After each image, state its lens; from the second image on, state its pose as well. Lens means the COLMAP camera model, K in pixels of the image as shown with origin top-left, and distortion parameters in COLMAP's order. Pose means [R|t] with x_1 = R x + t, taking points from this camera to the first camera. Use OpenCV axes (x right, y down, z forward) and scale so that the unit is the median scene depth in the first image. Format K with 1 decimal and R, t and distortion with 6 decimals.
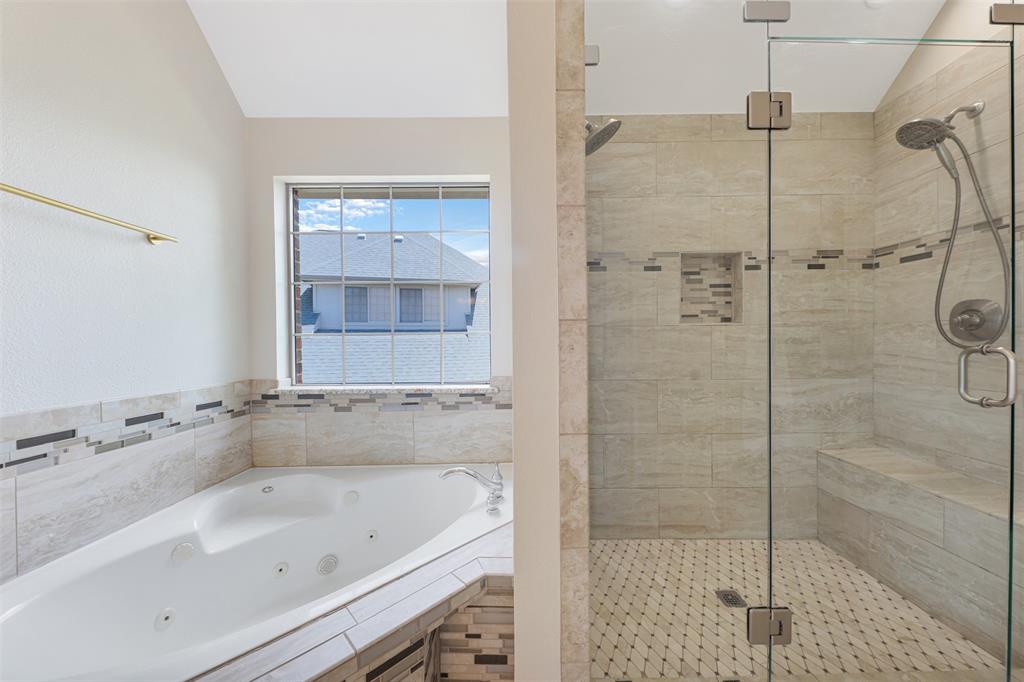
lens RADIAL K [[362.1, 0, 512.3], [0, 362.1, 341.7], [0, 0, 1]] dist [0.000818, 0.000045]
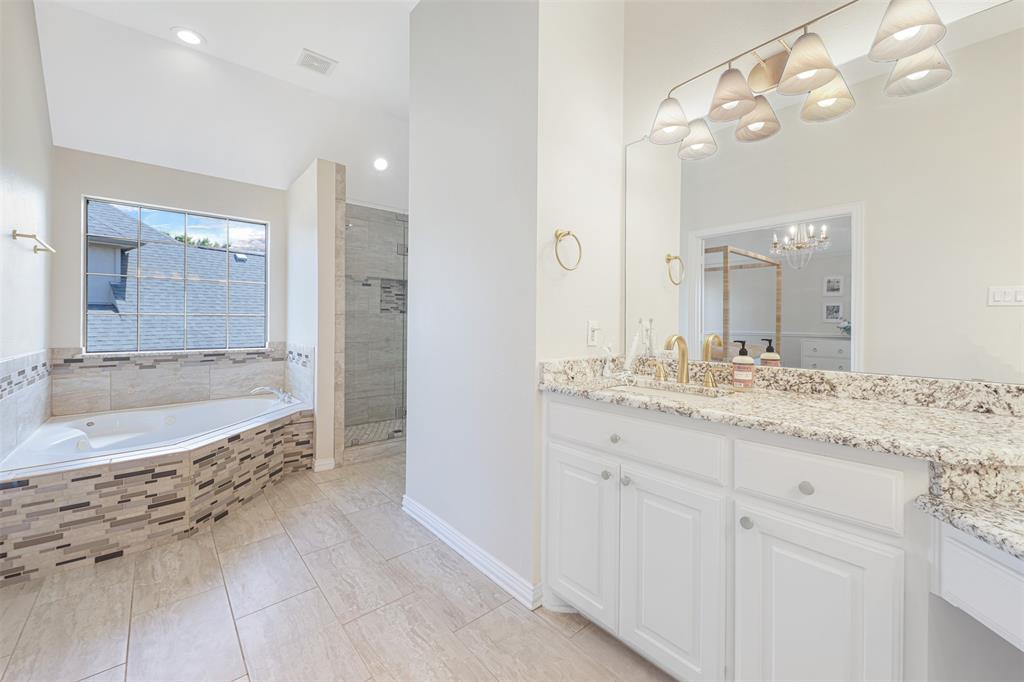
lens RADIAL K [[411.6, 0, 526.7], [0, 411.6, 323.6], [0, 0, 1]] dist [0.012665, -0.001420]
pose [[0.735443, 0.009540, 0.677520, -0.480653], [-0.009492, 0.999948, -0.003776, 0.006645], [-0.677520, -0.003654, 0.735495, -1.219784]]
